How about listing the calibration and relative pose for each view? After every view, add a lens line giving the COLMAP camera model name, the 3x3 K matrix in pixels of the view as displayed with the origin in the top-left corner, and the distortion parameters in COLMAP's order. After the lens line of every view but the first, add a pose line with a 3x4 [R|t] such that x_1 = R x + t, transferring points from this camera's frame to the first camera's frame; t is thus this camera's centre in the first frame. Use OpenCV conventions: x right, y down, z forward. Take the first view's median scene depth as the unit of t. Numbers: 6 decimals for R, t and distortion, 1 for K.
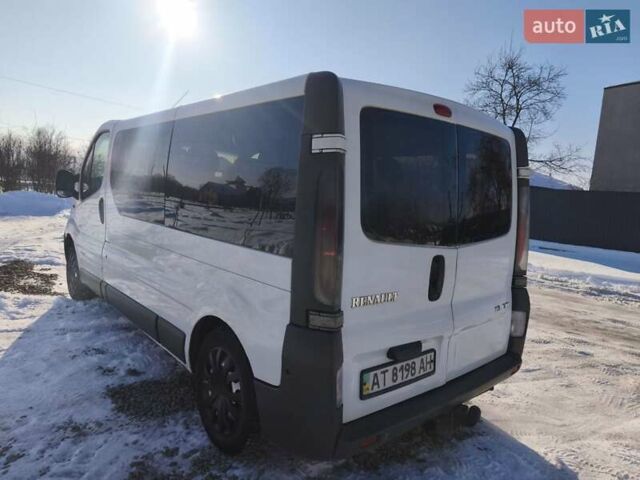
lens RADIAL K [[432.4, 0, 320.0], [0, 432.4, 240.0], [0, 0, 1]] dist [0.063390, -0.057858]
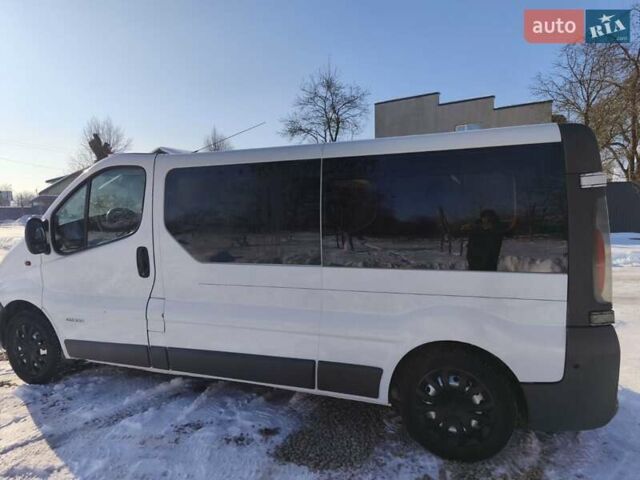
lens RADIAL K [[432.4, 0, 320.0], [0, 432.4, 240.0], [0, 0, 1]] dist [0.063390, -0.057858]
pose [[0.874307, -0.128058, 0.468175, -1.077717], [0.134353, 0.990730, 0.020090, -0.148250], [-0.466407, 0.045336, 0.883407, 0.196093]]
